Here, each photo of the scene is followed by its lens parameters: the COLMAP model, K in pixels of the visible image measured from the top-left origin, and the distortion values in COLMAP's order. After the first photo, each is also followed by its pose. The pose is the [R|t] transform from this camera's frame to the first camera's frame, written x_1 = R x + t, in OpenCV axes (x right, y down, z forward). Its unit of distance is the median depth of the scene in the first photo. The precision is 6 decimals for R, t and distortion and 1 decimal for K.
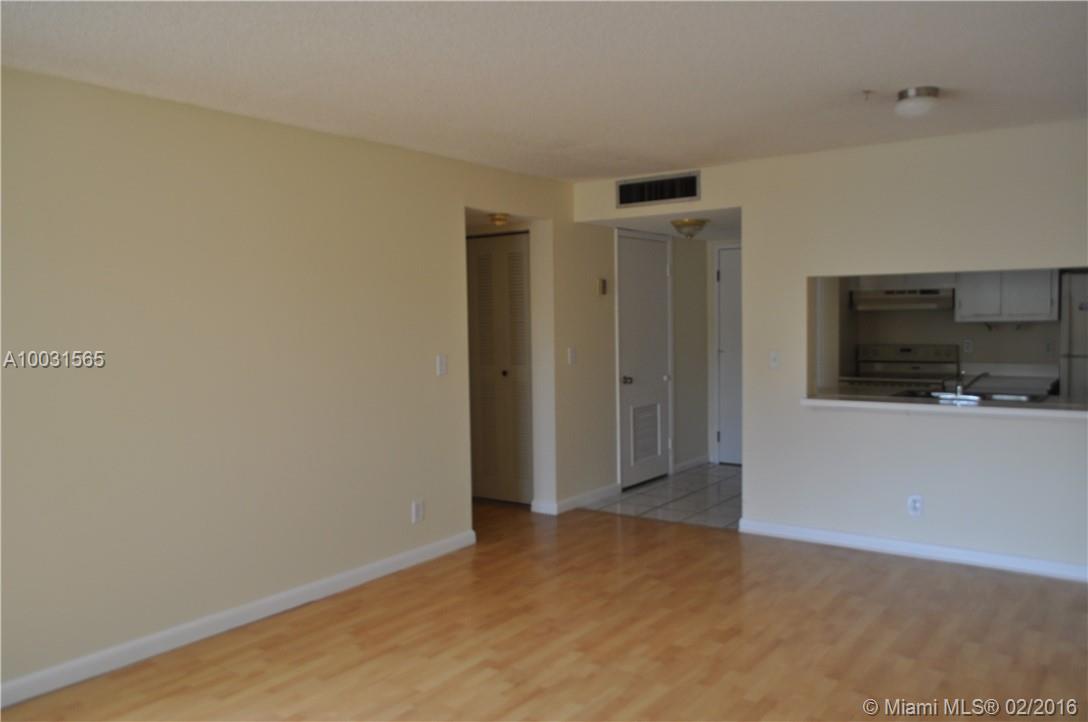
lens RADIAL K [[855.2, 0, 572.4], [0, 855.2, 364.5], [0, 0, 1]] dist [0.029643, -0.002414]
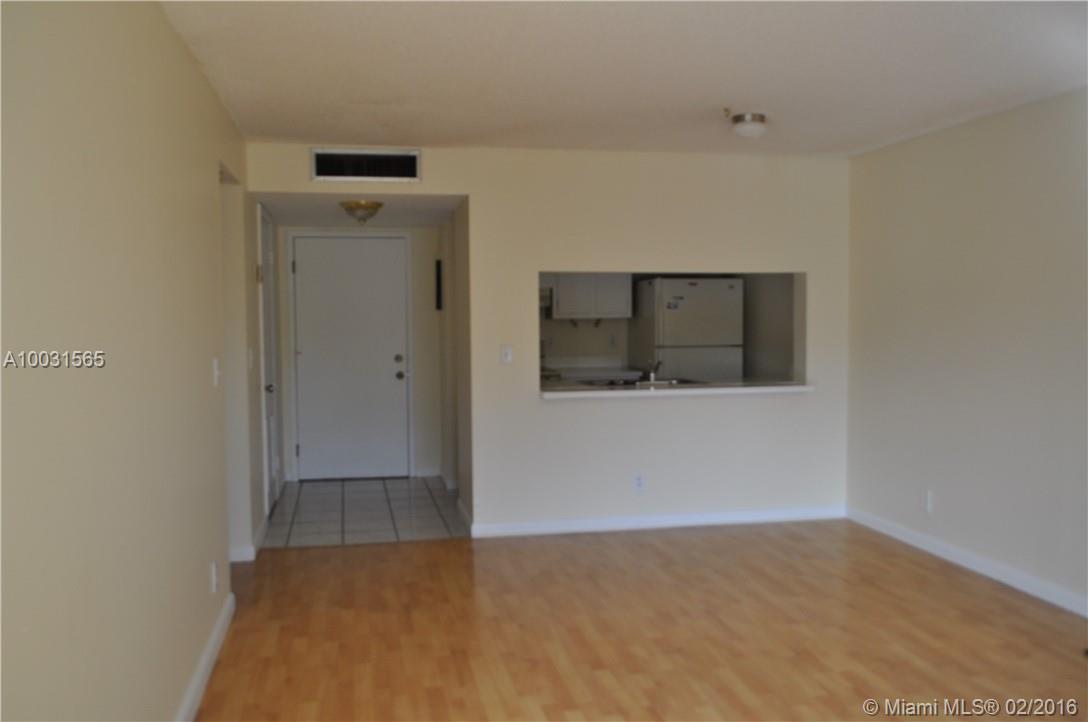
lens RADIAL K [[929.5, 0, 544.0], [0, 929.5, 361.0], [0, 0, 1]] dist [0.000351, -0.000665]
pose [[0.688987, -0.029106, 0.724189, -0.495058], [0.039664, 0.999210, 0.002423, 0.000624], [-0.723688, 0.027054, 0.689597, 0.233699]]
